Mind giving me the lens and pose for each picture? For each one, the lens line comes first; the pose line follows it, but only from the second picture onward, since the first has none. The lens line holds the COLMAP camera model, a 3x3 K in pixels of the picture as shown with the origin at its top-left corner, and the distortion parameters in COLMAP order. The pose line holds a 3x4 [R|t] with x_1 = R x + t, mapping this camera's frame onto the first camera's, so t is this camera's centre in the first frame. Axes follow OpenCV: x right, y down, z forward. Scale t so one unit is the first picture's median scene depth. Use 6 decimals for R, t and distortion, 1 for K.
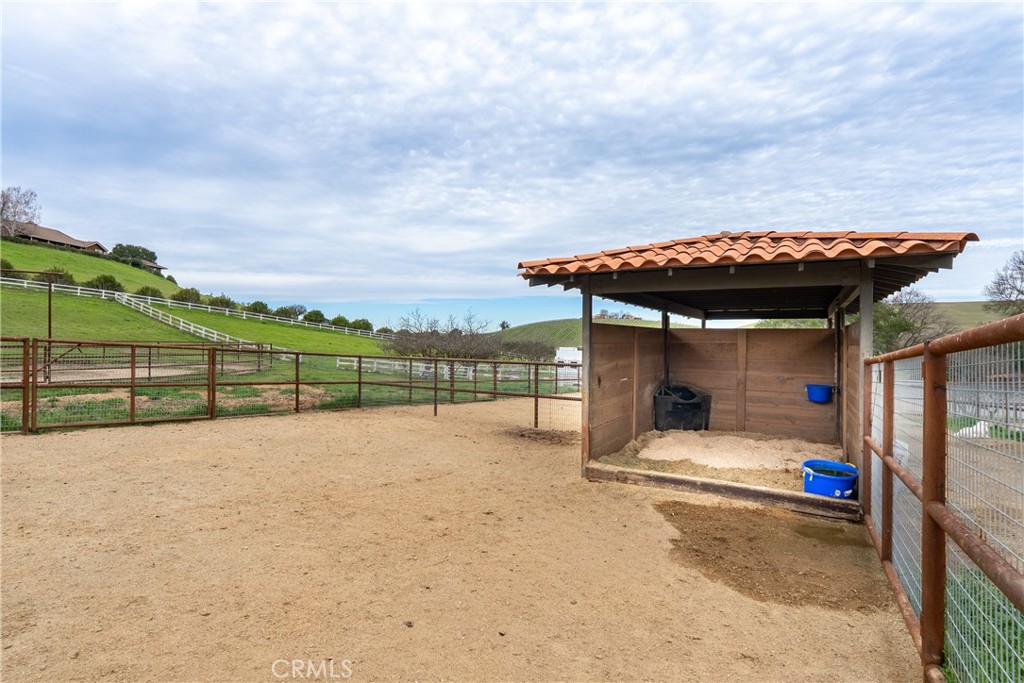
lens RADIAL K [[516.5, 0, 512.5], [0, 516.5, 337.9], [0, 0, 1]] dist [-0.002542, -0.000189]
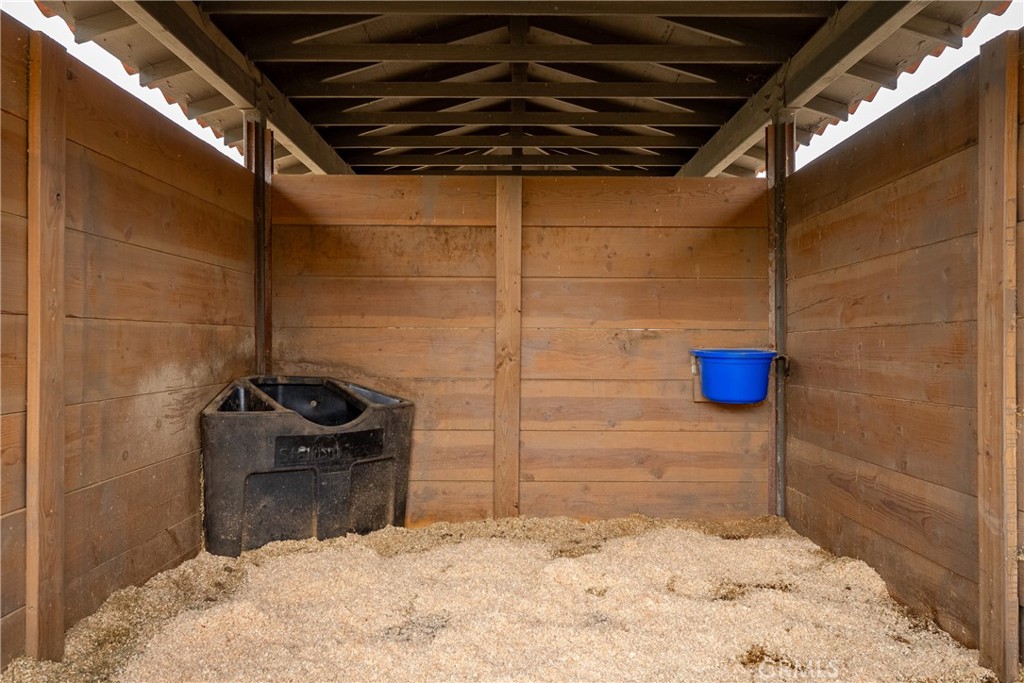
lens RADIAL K [[772.4, 0, 514.1], [0, 772.4, 340.3], [0, 0, 1]] dist [-0.011232, -0.001081]
pose [[0.864379, -0.006477, 0.502799, 0.219311], [0.006404, 0.999978, 0.001871, 0.076910], [-0.502800, 0.001603, 0.864401, 0.607600]]
